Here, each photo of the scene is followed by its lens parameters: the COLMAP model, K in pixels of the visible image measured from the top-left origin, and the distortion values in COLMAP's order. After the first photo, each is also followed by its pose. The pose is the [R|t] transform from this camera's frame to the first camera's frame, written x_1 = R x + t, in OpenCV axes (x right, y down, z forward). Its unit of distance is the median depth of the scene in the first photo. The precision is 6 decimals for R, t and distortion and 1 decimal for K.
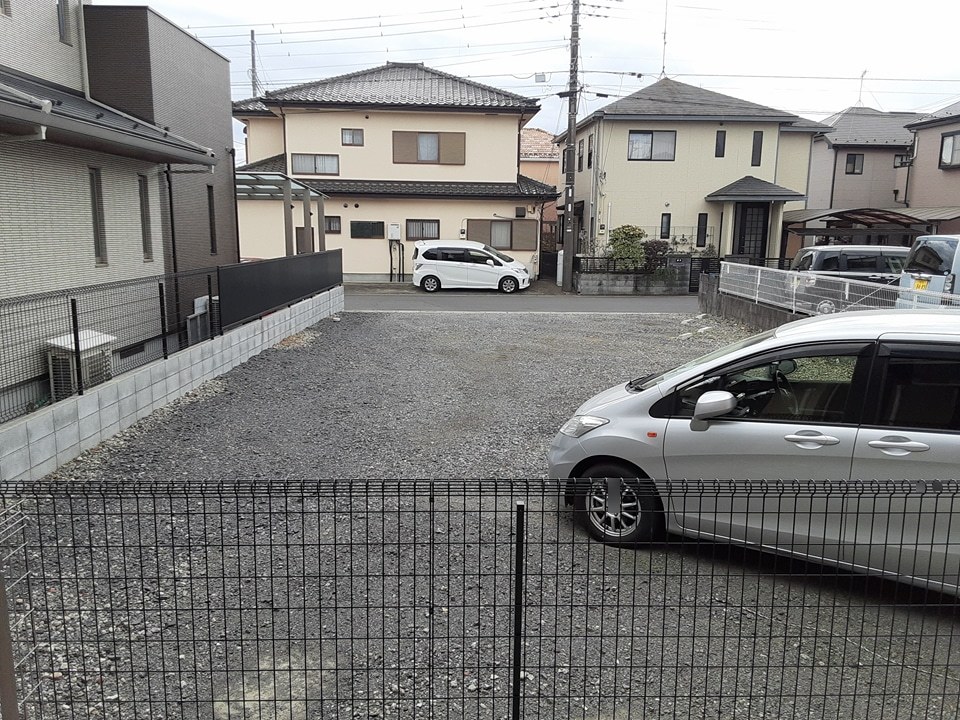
lens RADIAL K [[766.6, 0, 482.0], [0, 766.6, 365.3], [0, 0, 1]] dist [0.106461, -0.127247]
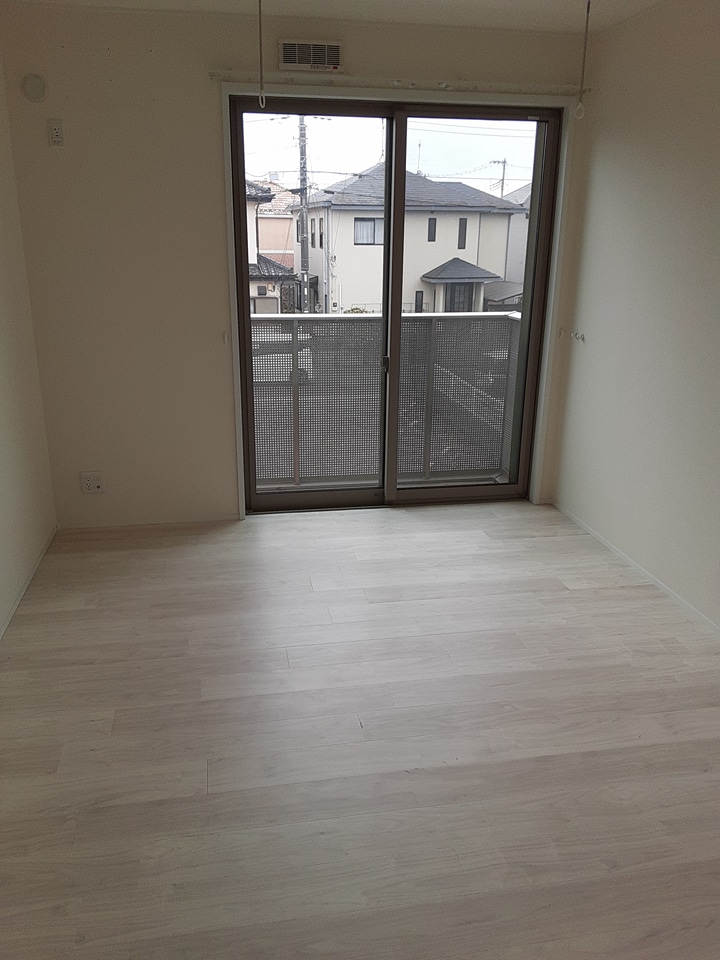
lens RADIAL K [[766.6, 0, 351.6], [0, 766.6, 483.6], [0, 0, 1]] dist [0.106461, -0.127247]
pose [[0.985867, -0.057222, 0.157453, -0.014554], [0.033742, 0.988421, 0.147938, -0.085578], [-0.164096, -0.140535, 0.976382, -0.157834]]
